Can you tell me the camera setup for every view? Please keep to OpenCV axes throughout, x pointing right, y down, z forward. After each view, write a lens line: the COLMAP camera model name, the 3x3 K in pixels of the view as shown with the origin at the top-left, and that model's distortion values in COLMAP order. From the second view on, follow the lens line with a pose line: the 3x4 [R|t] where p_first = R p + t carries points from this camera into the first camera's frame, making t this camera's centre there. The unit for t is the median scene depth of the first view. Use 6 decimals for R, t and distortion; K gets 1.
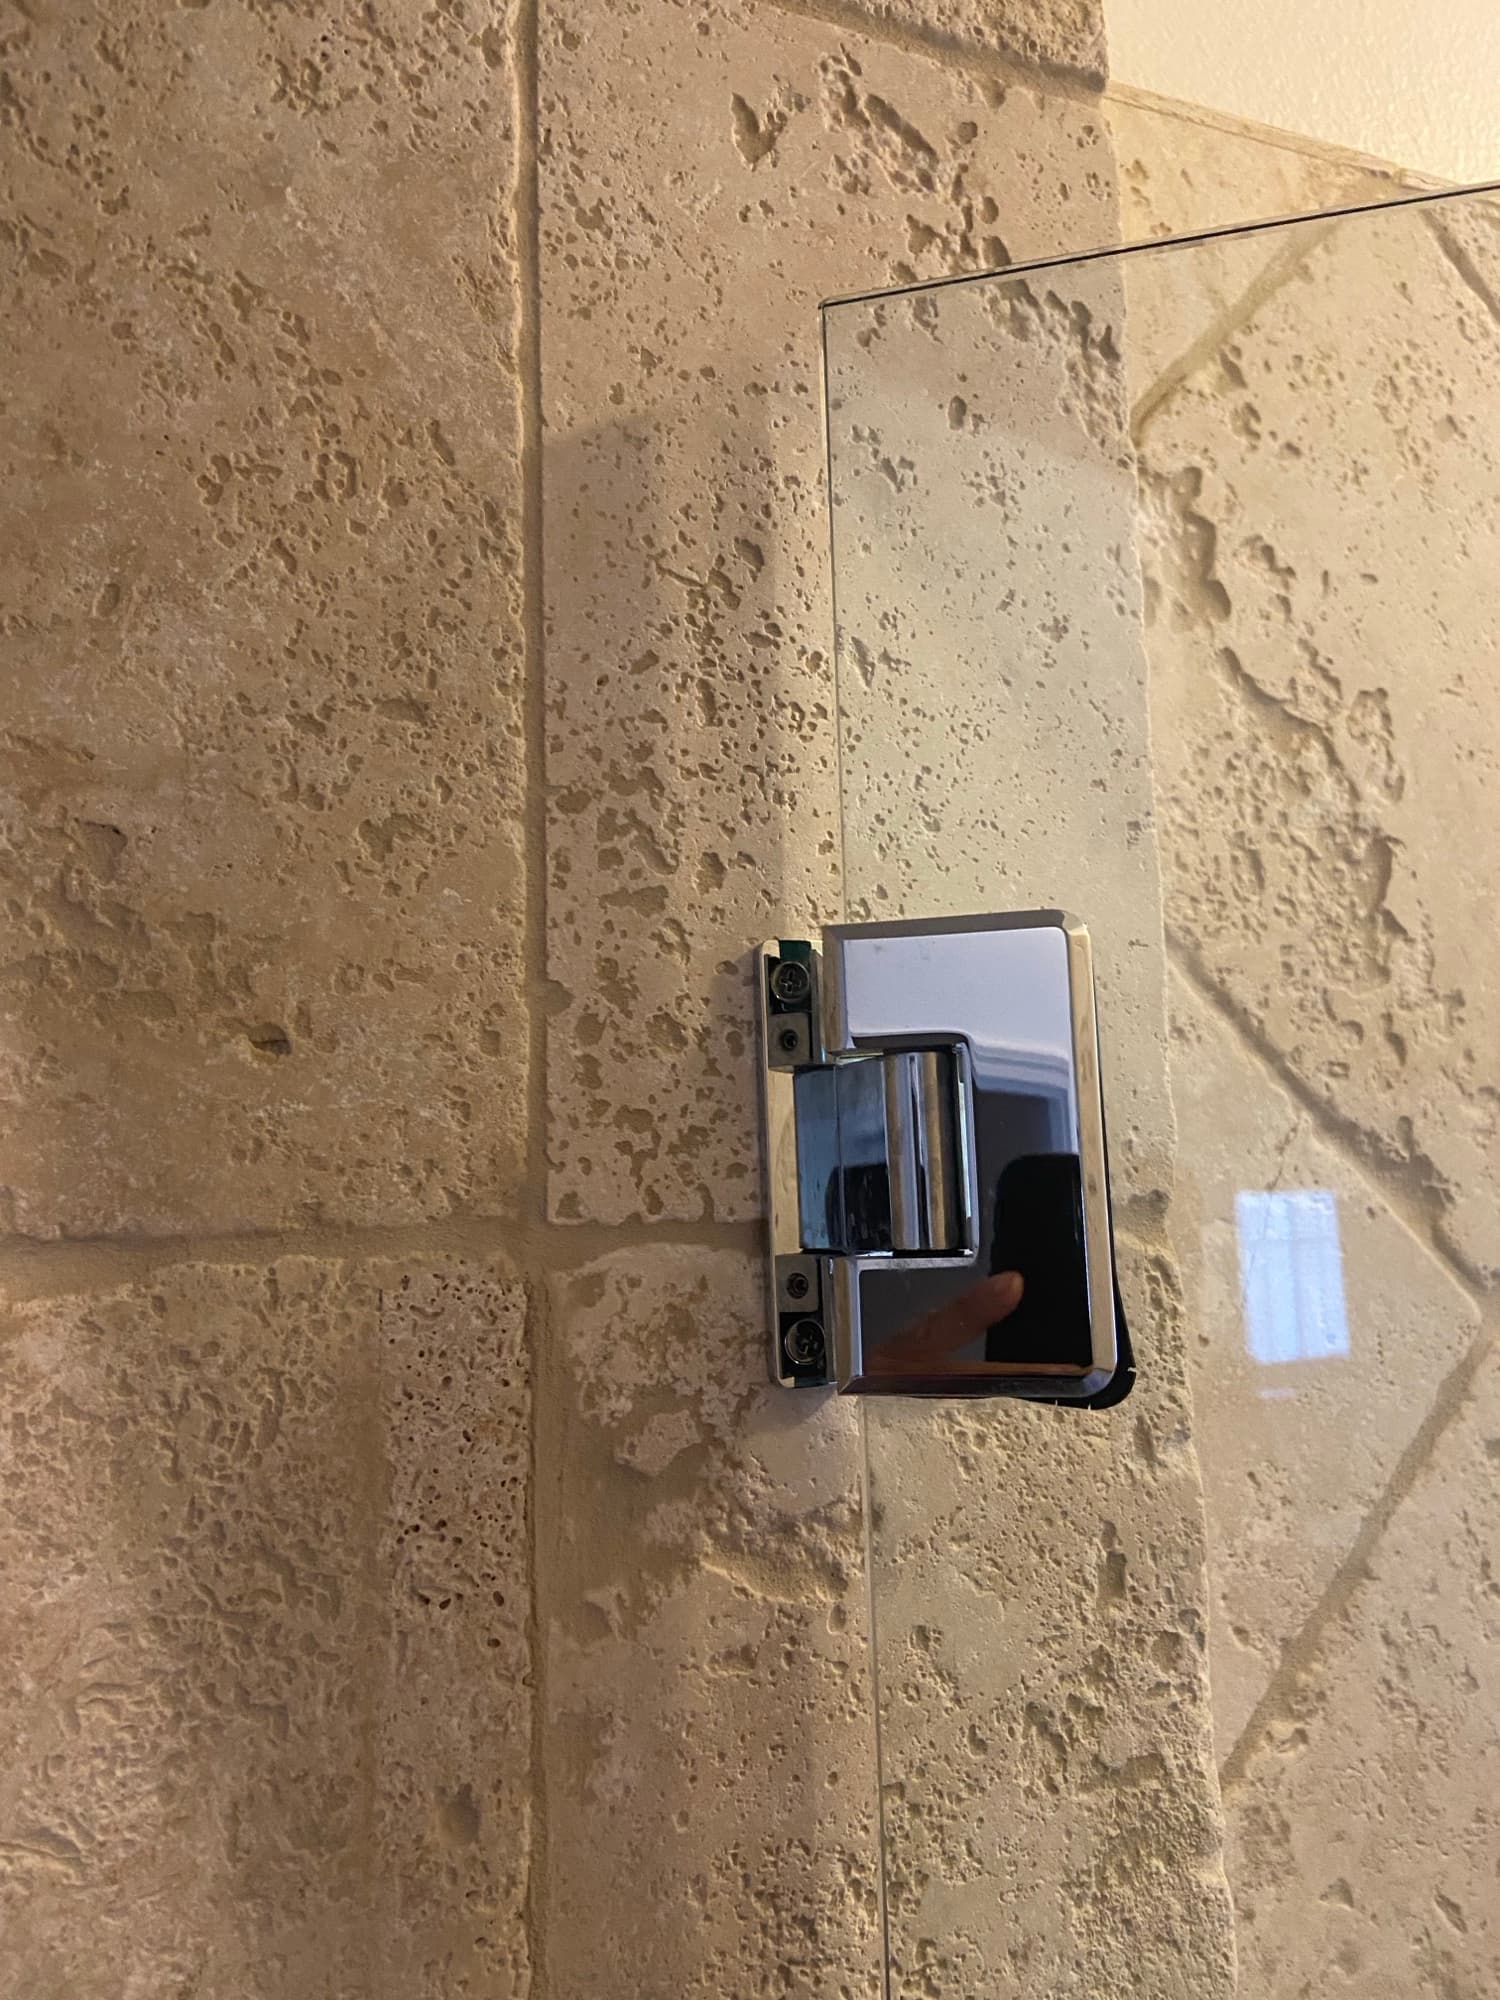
lens RADIAL K [[1560.4, 0, 750.0], [0, 1560.4, 1000.0], [0, 0, 1]] dist [0.139035, -0.205383]
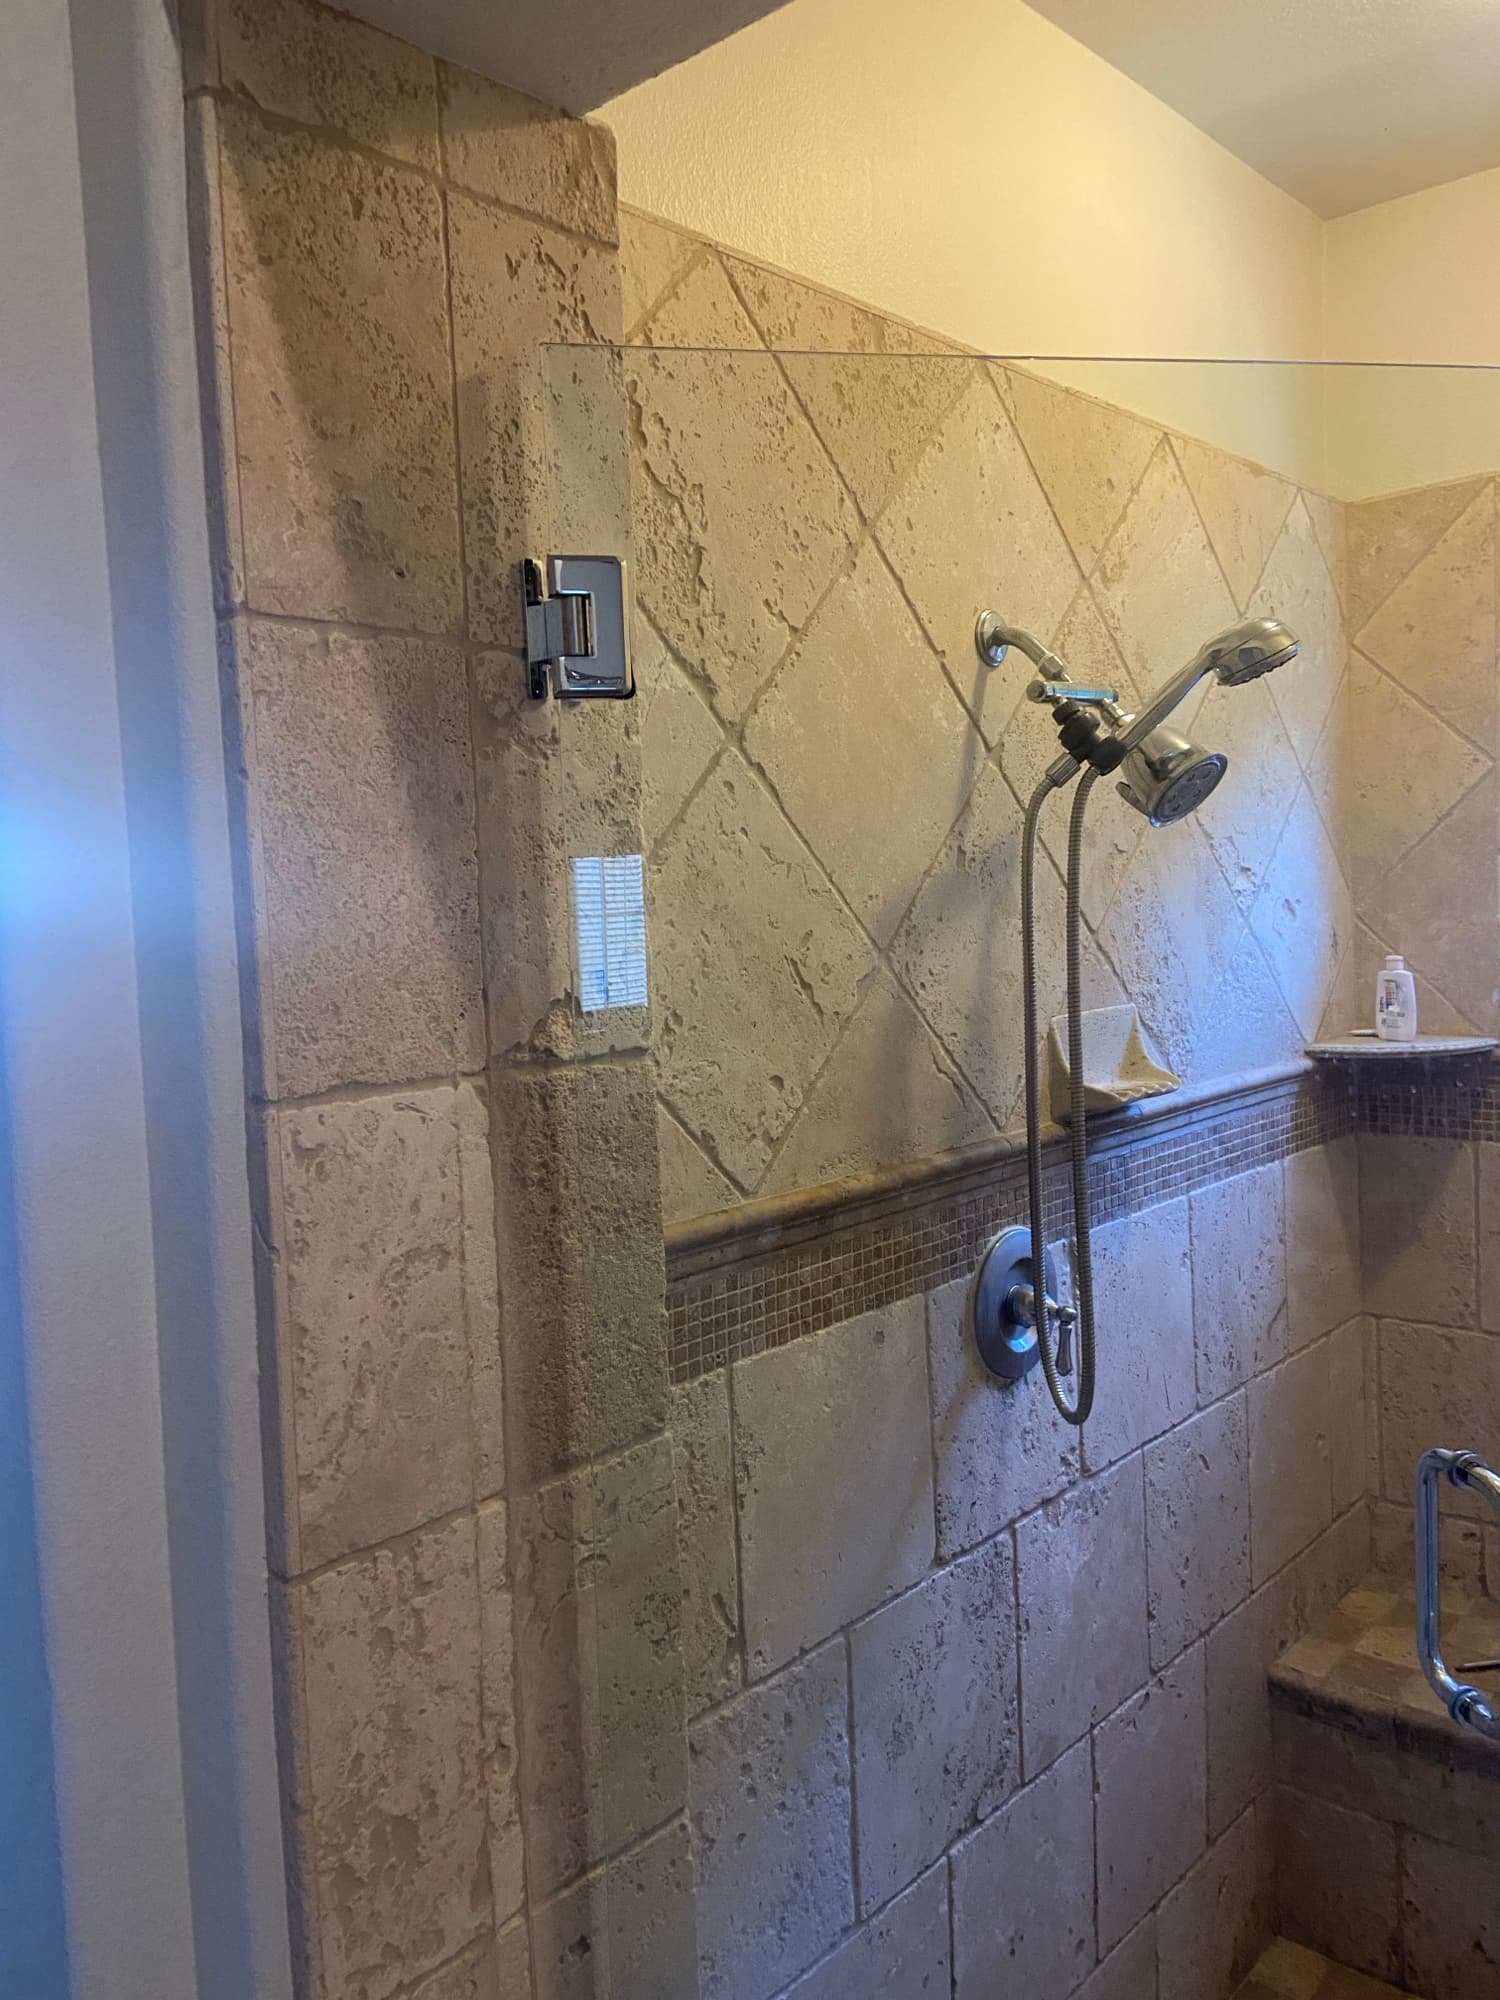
lens RADIAL K [[1474.4, 0, 750.0], [0, 1474.4, 1000.0], [0, 0, 1]] dist [0.131345, -0.164094]
pose [[0.909068, -0.033421, 0.415306, -0.843768], [-0.050525, 0.980579, 0.189505, 0.238143], [-0.413574, -0.193256, 0.889724, -2.016481]]
